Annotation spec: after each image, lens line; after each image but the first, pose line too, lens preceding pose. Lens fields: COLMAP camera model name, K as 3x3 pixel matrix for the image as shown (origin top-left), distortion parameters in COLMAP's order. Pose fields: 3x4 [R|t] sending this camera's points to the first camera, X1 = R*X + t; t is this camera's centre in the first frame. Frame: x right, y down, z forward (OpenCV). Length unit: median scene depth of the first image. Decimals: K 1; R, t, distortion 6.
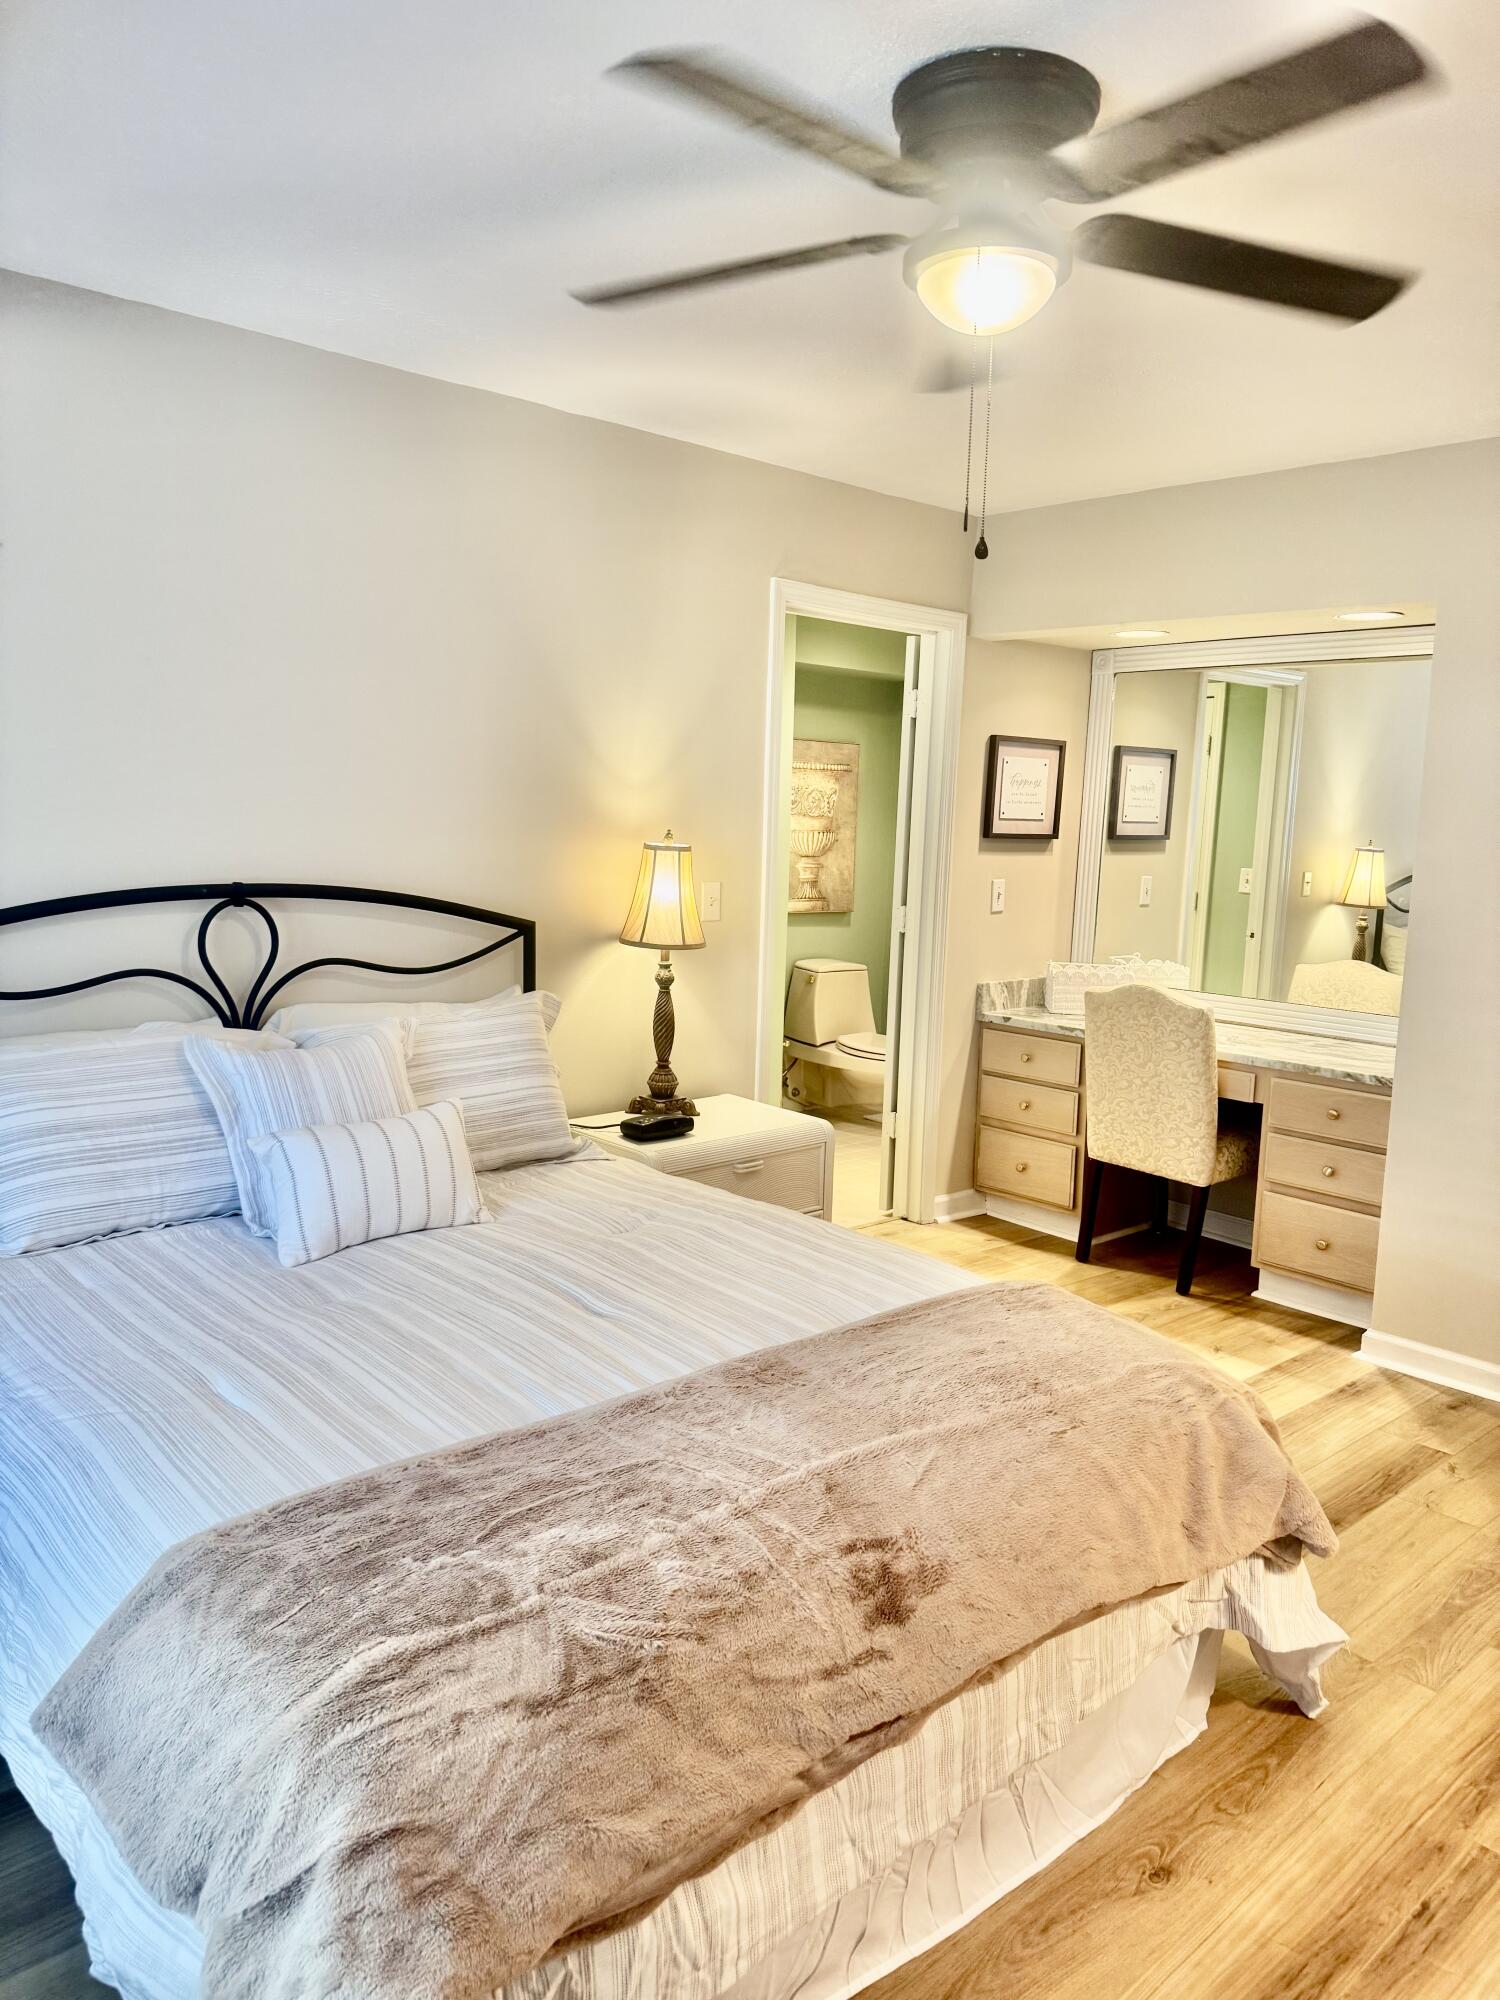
lens RADIAL K [[1394.2, 0, 756.1], [0, 1394.2, 1033.1], [0, 0, 1]] dist [0.009107, 0.001479]
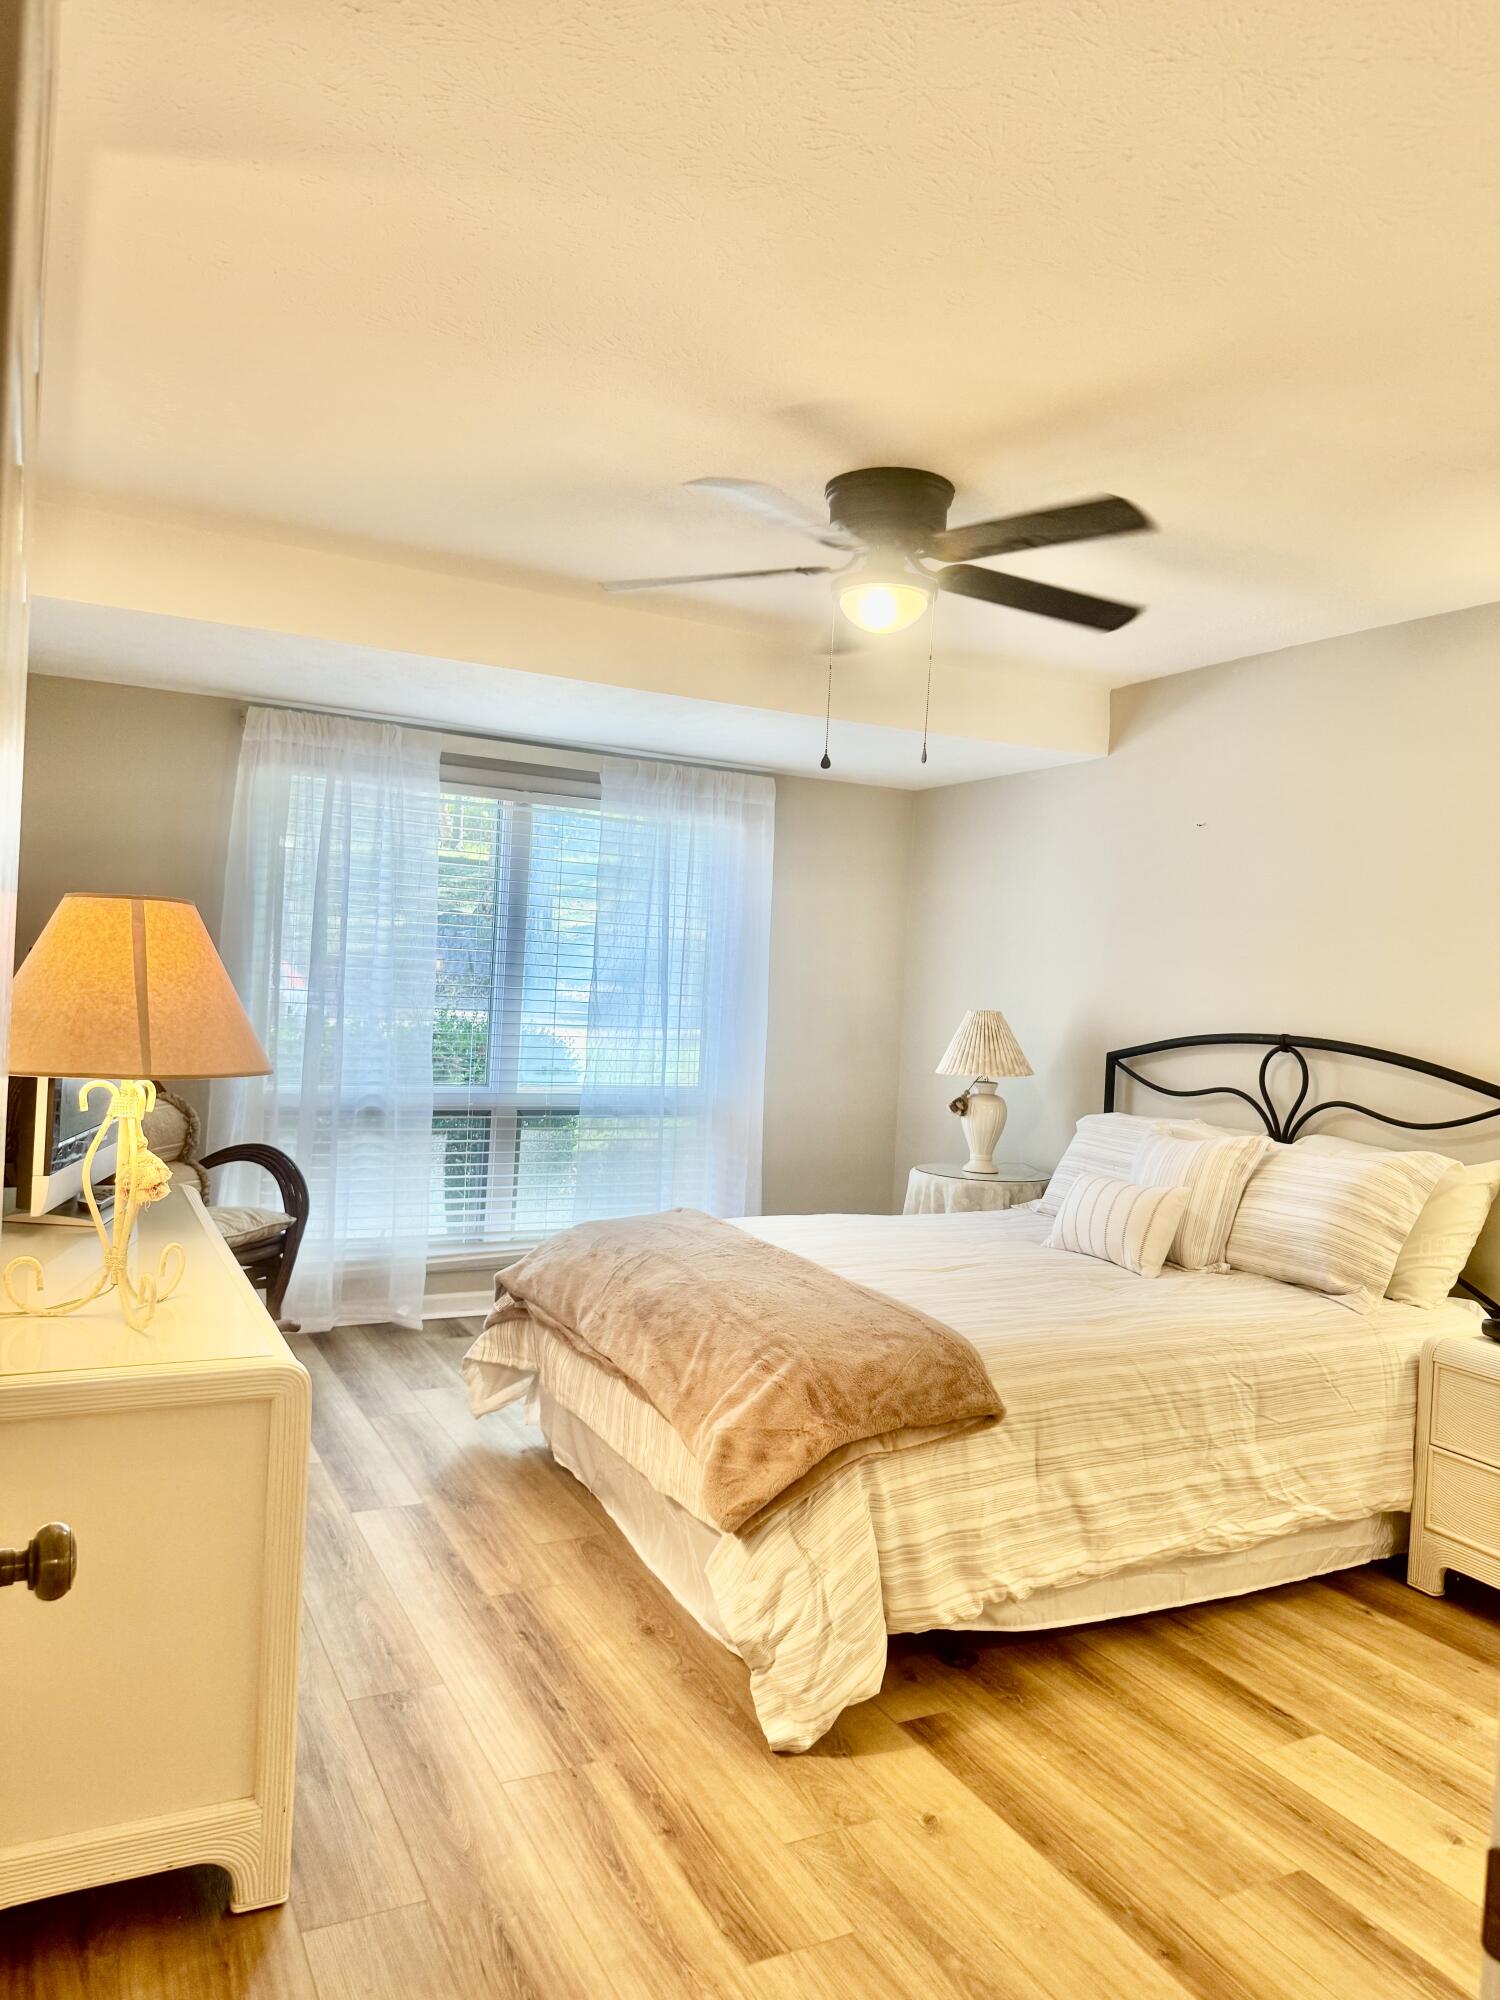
lens RADIAL K [[1394.2, 0, 756.1], [0, 1394.2, 1033.1], [0, 0, 1]] dist [0.009107, 0.001479]
pose [[-0.247301, -0.007032, -0.968913, 1.095070], [-0.221370, 0.973936, 0.049433, -0.063770], [0.943312, 0.226713, -0.242412, 0.864719]]
